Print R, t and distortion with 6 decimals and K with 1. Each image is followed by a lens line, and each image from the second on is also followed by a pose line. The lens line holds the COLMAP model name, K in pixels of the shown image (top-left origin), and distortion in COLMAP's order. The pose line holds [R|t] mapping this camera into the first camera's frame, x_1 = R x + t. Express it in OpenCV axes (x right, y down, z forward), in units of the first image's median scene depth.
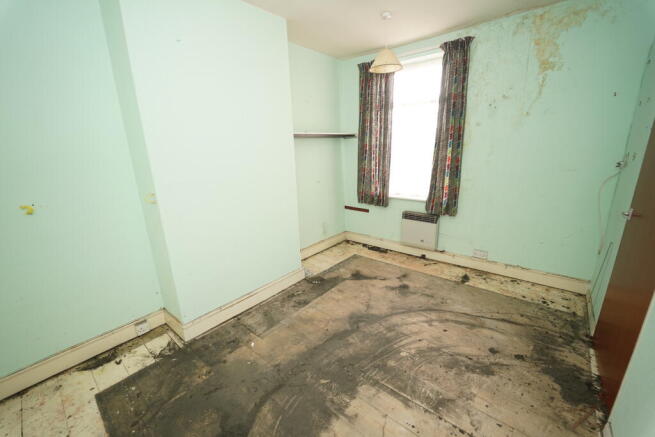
lens RADIAL K [[265.3, 0, 324.3], [0, 265.3, 220.8], [0, 0, 1]] dist [-0.022382, -0.000238]
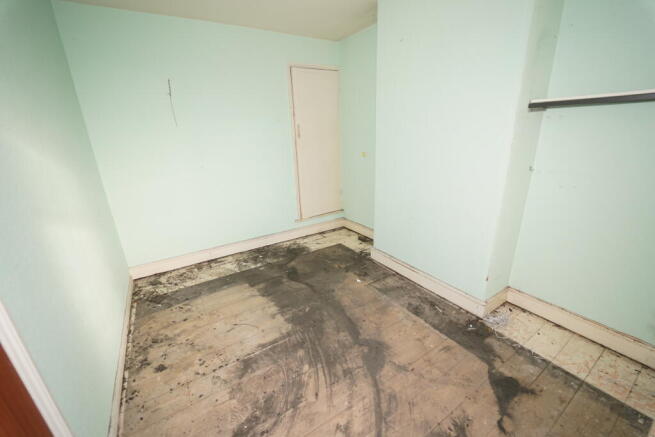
lens RADIAL K [[265.3, 0, 324.3], [0, 265.3, 219.0], [0, 0, 1]] dist [-0.022382, -0.000238]
pose [[-0.297540, 0.345676, -0.889932, 0.851743], [-0.207386, 0.886489, 0.413676, -0.317888], [0.931912, 0.307645, -0.192078, 0.998706]]
